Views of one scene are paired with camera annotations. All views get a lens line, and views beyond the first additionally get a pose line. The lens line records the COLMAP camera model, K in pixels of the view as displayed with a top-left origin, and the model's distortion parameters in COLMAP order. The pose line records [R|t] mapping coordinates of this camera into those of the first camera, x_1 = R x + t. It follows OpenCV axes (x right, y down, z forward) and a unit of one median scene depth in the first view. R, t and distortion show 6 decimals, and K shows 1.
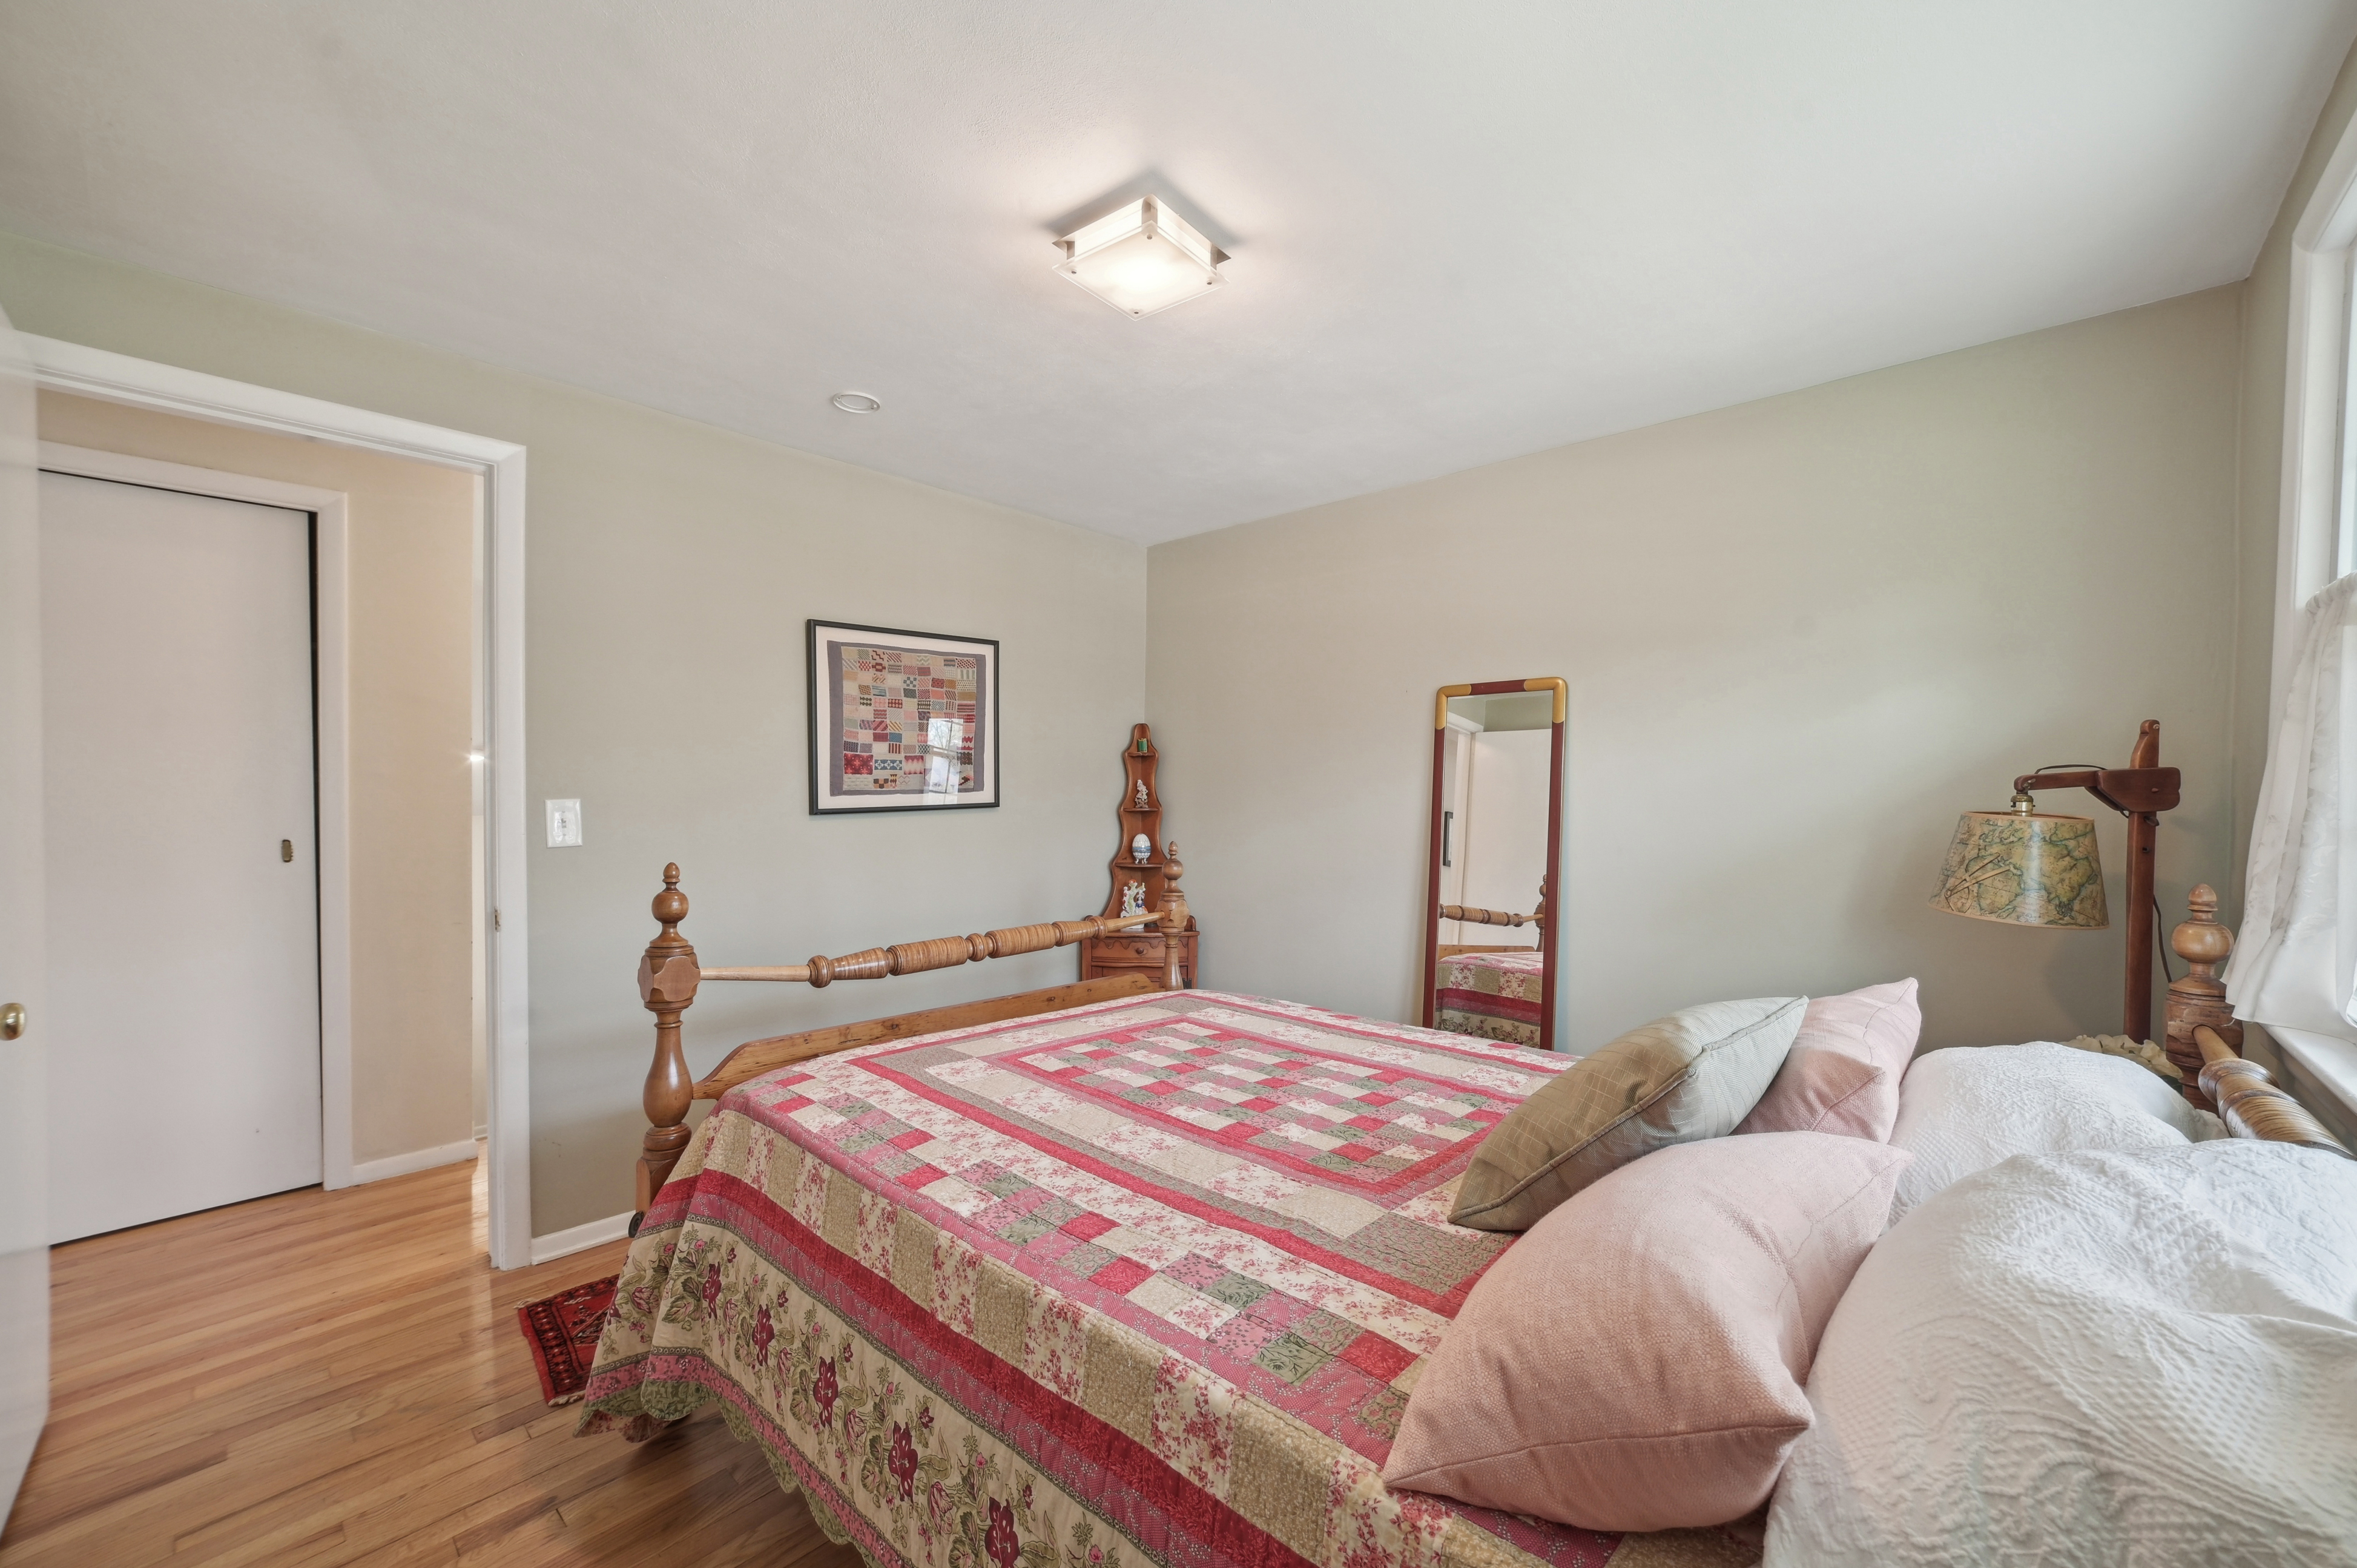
lens RADIAL K [[904.6, 0, 1170.3], [0, 904.6, 798.3], [0, 0, 1]] dist [-0.017756, 0.003963]
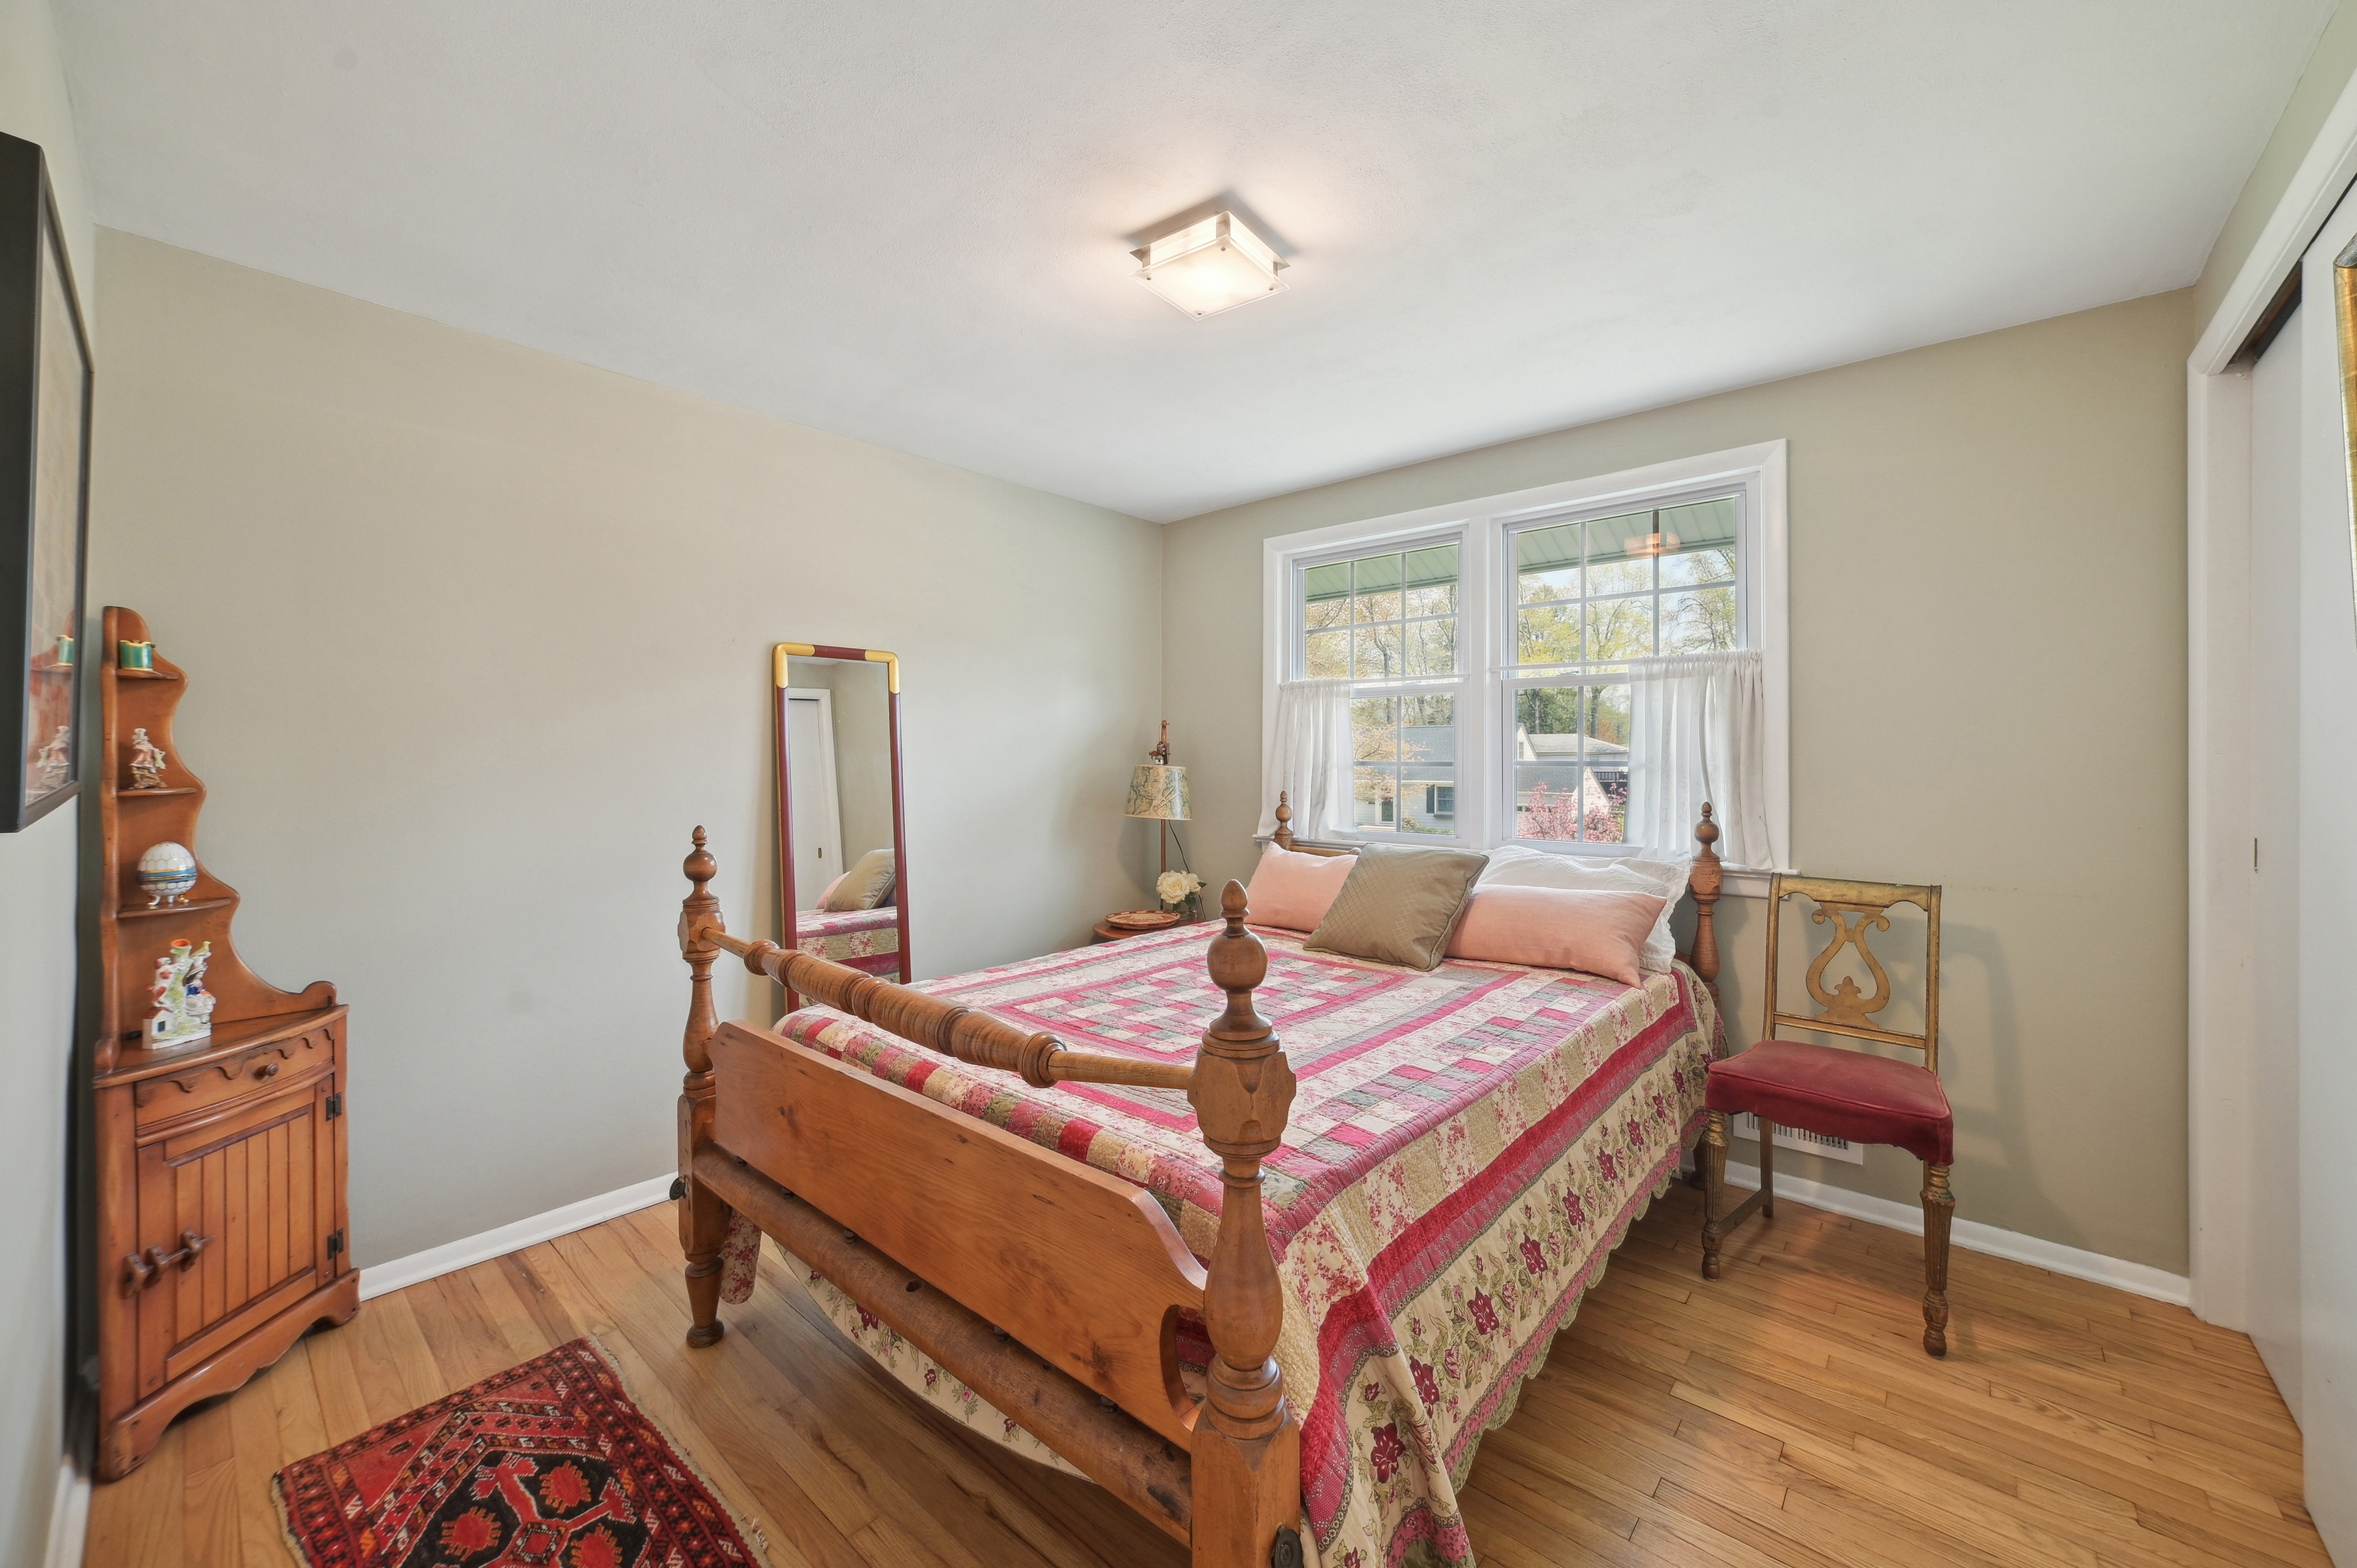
lens RADIAL K [[904.6, 0, 1168.4], [0, 904.6, 762.2], [0, 0, 1]] dist [-0.017756, 0.003963]
pose [[-0.007218, -0.006446, 0.999953, -1.044305], [0.008005, 0.999947, 0.006504, -0.003710], [-0.999942, 0.008051, -0.007166, 0.990562]]
